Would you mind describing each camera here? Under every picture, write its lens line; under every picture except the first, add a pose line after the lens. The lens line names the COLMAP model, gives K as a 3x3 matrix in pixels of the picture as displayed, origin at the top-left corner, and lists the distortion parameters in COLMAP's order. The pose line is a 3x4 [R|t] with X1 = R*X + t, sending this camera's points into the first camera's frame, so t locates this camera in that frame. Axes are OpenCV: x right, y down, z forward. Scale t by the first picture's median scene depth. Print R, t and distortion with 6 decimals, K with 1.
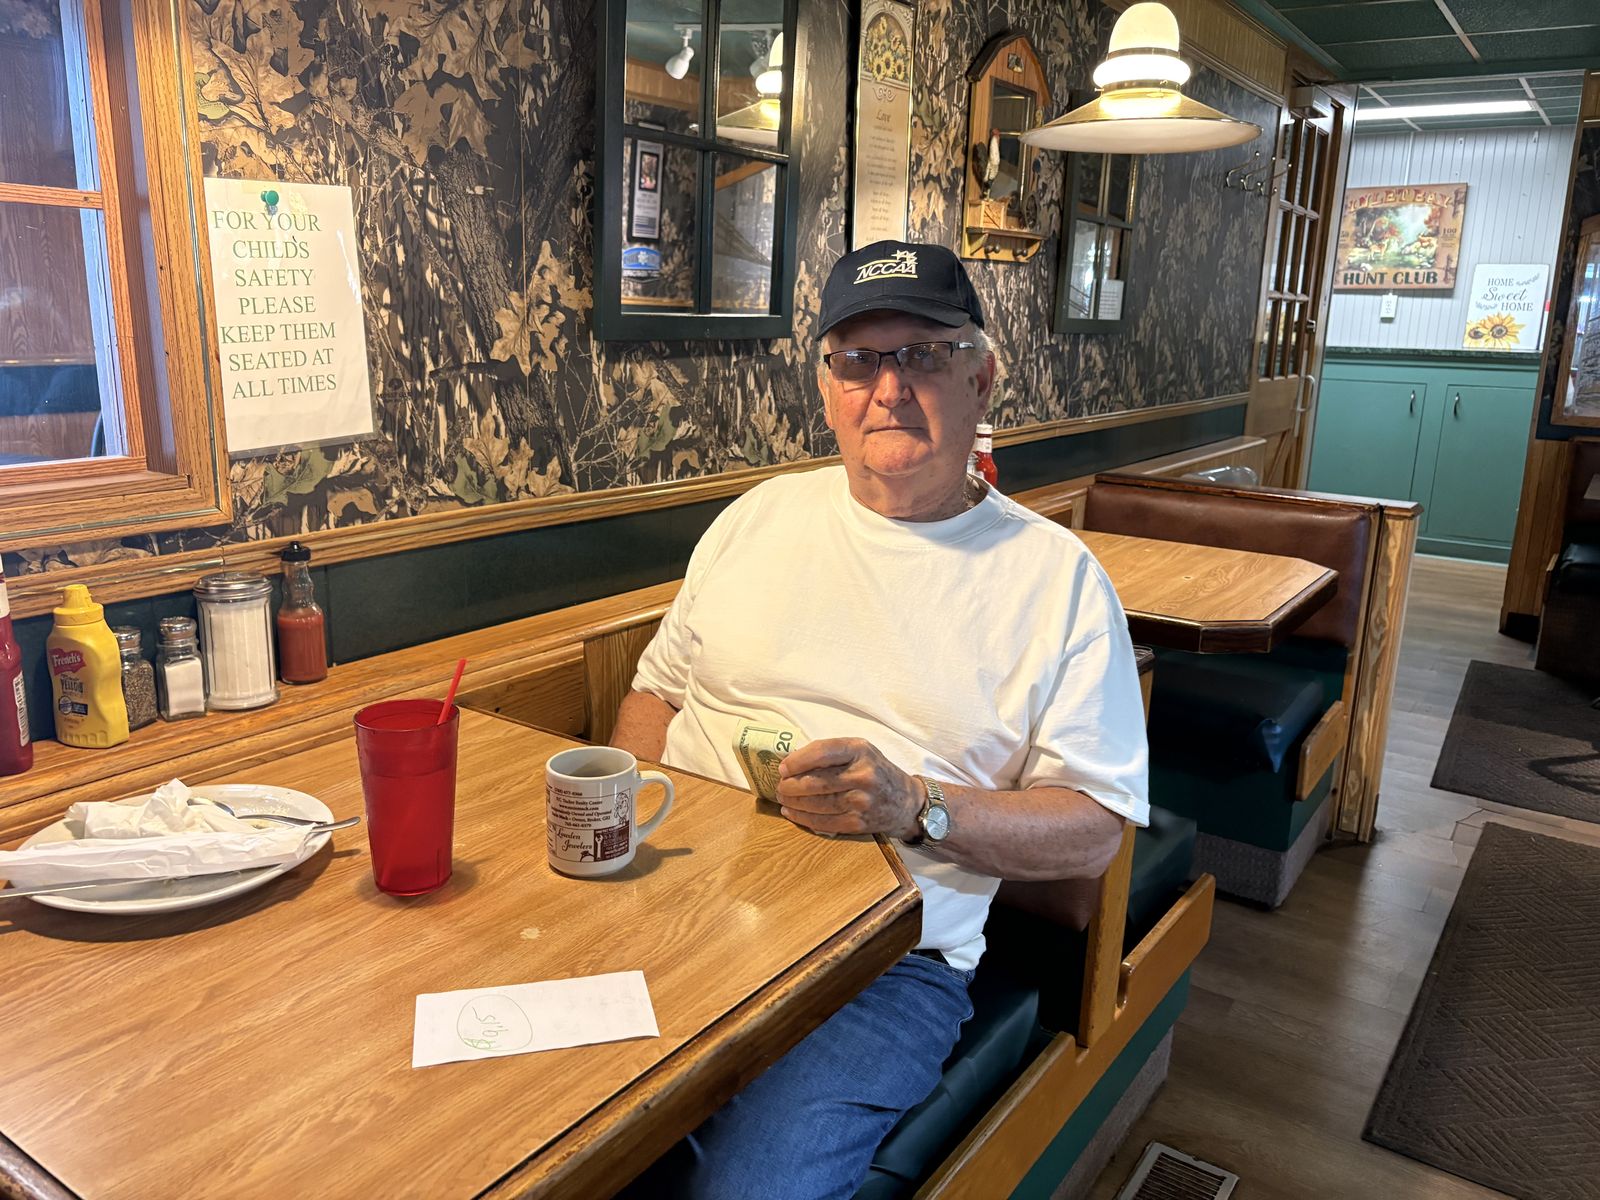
lens RADIAL K [[1223.9, 0, 800.0], [0, 1223.9, 600.0], [0, 0, 1]] dist [0.026937, -0.014010]
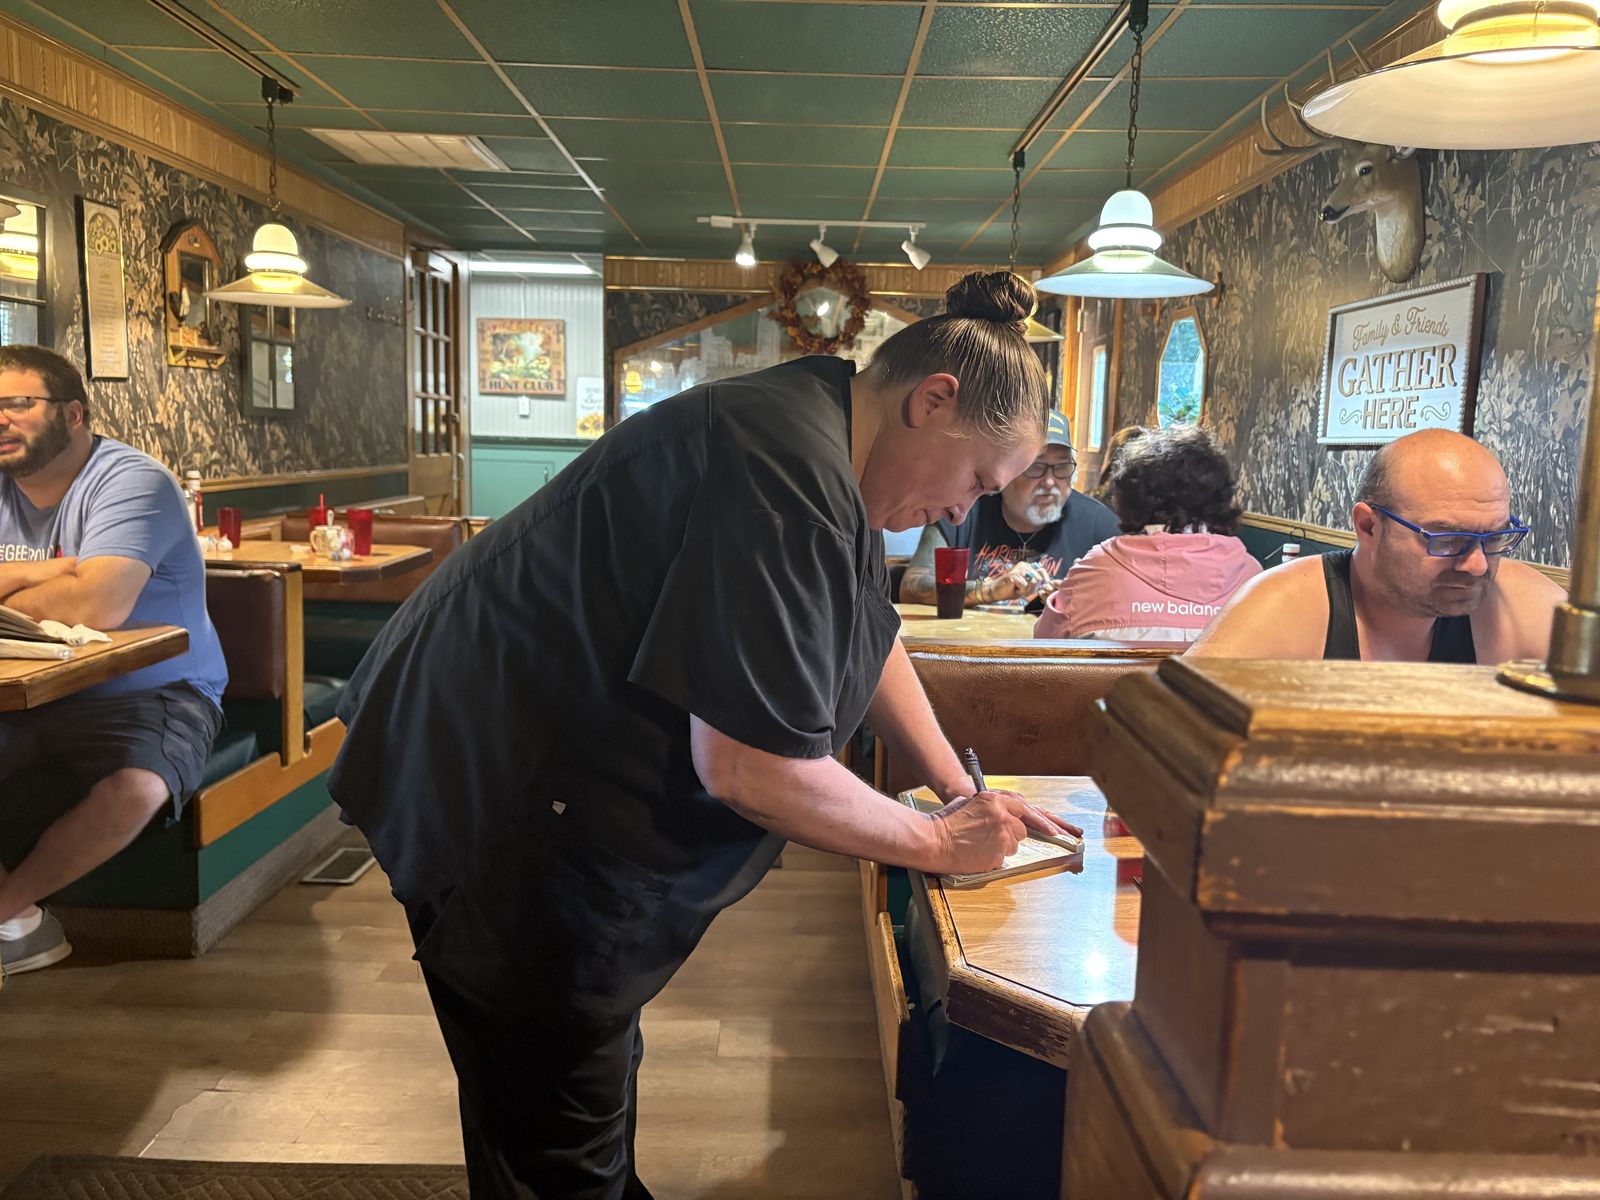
lens RADIAL K [[1223.9, 0, 800.0], [0, 1223.9, 600.0], [0, 0, 1]] dist [0.026937, -0.014010]
pose [[0.824057, -0.079920, 0.560841, -0.106819], [0.124481, 0.991348, -0.041635, 0.176169], [-0.552661, 0.104124, 0.826876, -0.684142]]
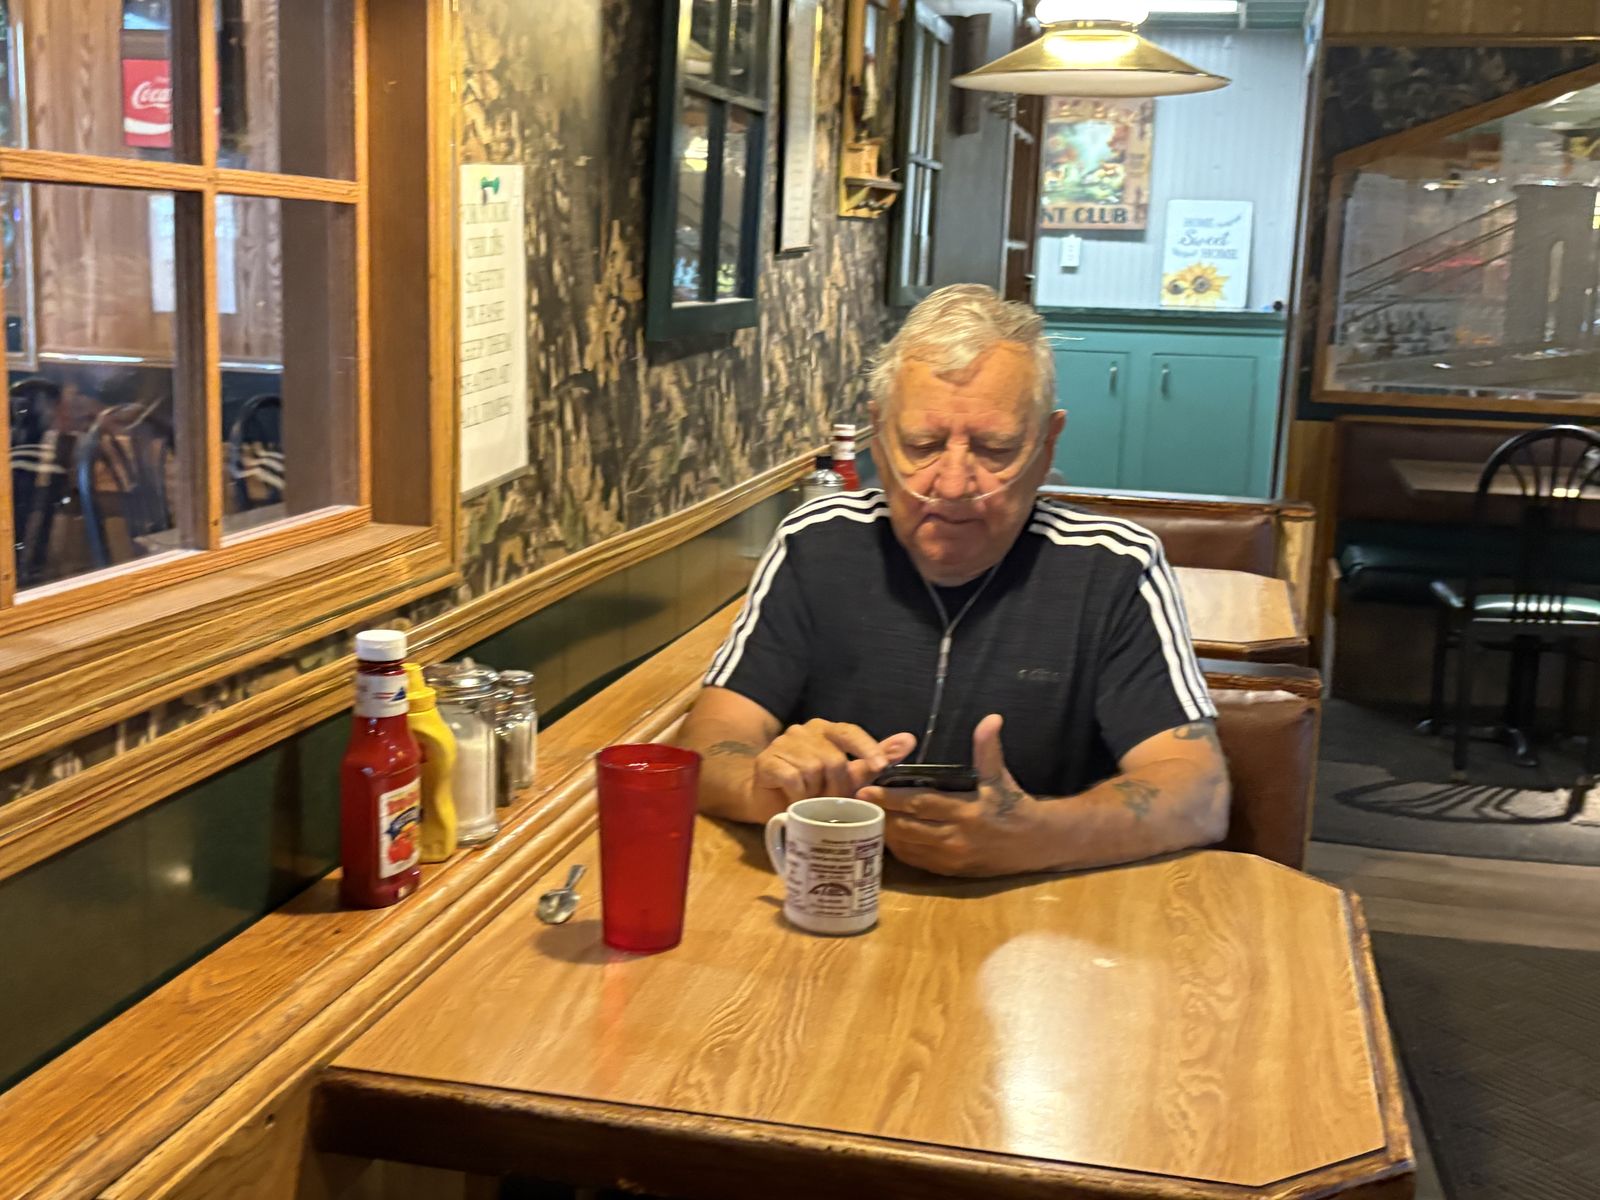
lens RADIAL K [[1924.7, 0, 802.0], [0, 1924.7, 637.0], [0, 0, 1]] dist [0.119060, -0.328913]
pose [[0.927232, -0.067750, 0.368307, -0.386655], [0.077016, 0.996975, -0.010498, 0.002062], [-0.366482, 0.038100, 0.929645, -0.142489]]
